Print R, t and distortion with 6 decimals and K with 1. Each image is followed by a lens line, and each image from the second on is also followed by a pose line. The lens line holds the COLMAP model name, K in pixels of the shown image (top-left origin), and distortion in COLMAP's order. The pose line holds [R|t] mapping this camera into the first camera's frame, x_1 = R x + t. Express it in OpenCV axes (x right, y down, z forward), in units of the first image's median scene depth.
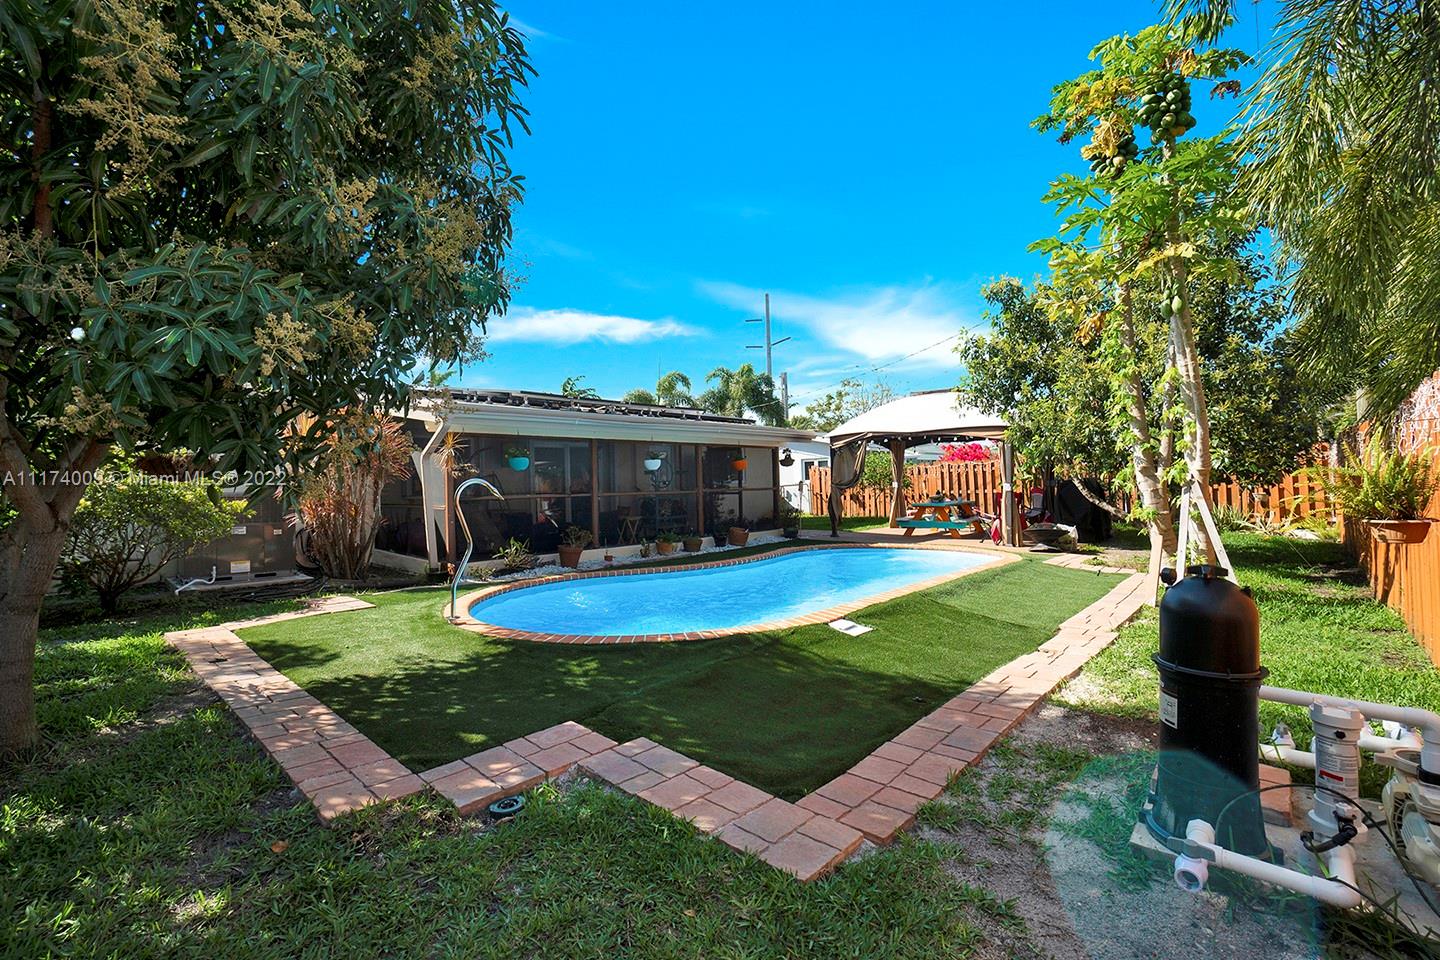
lens RADIAL K [[615.2, 0, 720.0], [0, 615.2, 480.0], [0, 0, 1]] dist [0.000221, 0.000033]
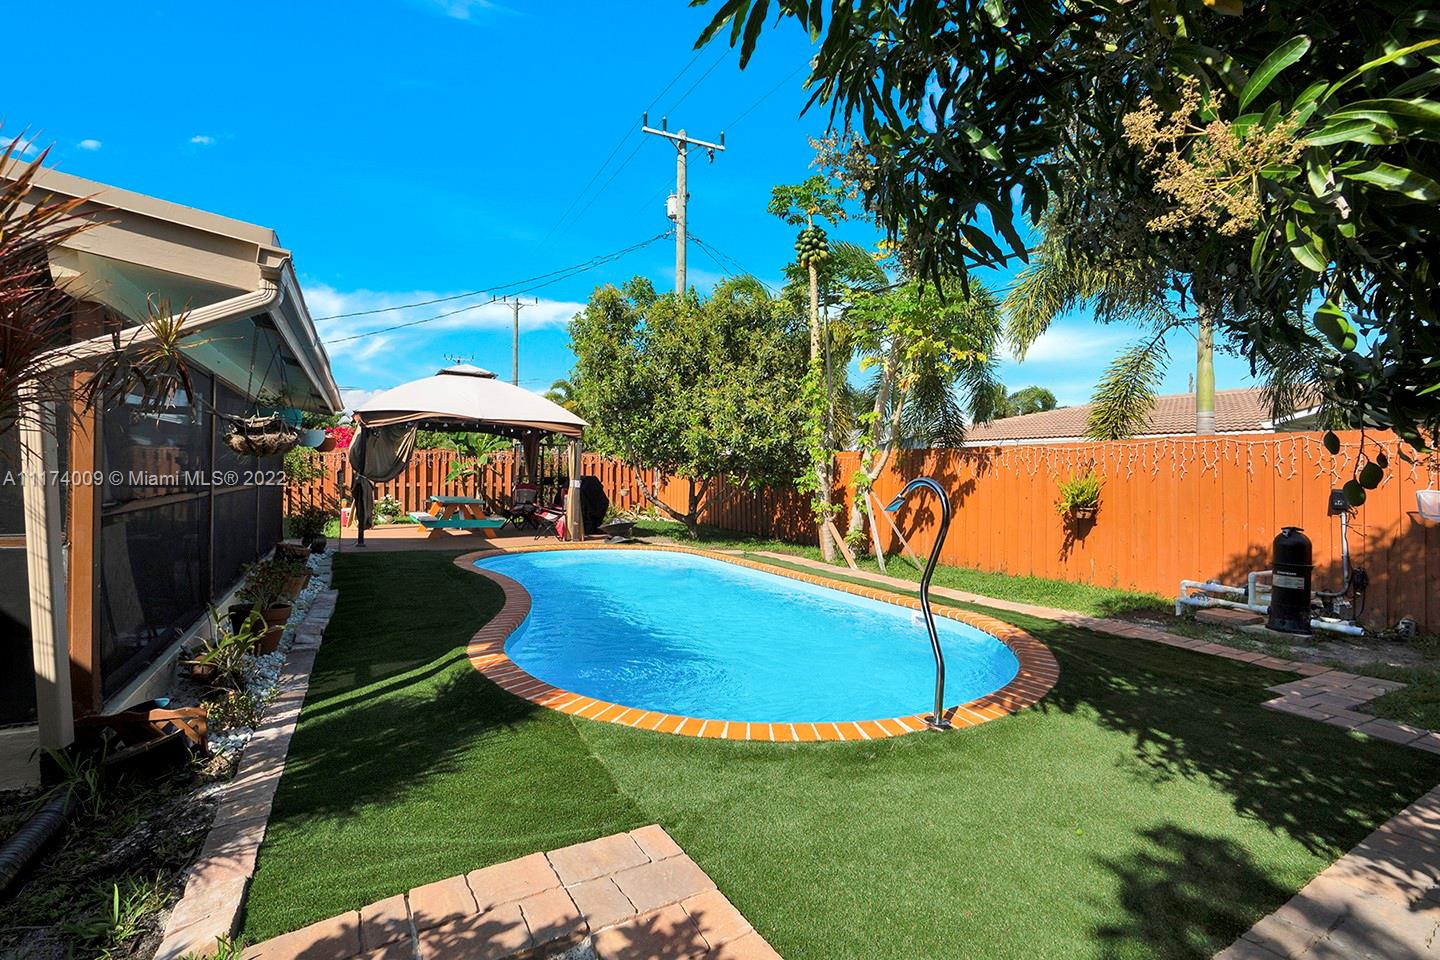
lens RADIAL K [[620.1, 0, 720.0], [0, 620.1, 480.0], [0, 0, 1]] dist [-0.002266, -0.000222]
pose [[0.291218, 0.001473, 0.956656, -1.297402], [-0.018657, 0.999817, 0.004140, -0.001525], [-0.956475, -0.019054, 0.291192, 1.294475]]
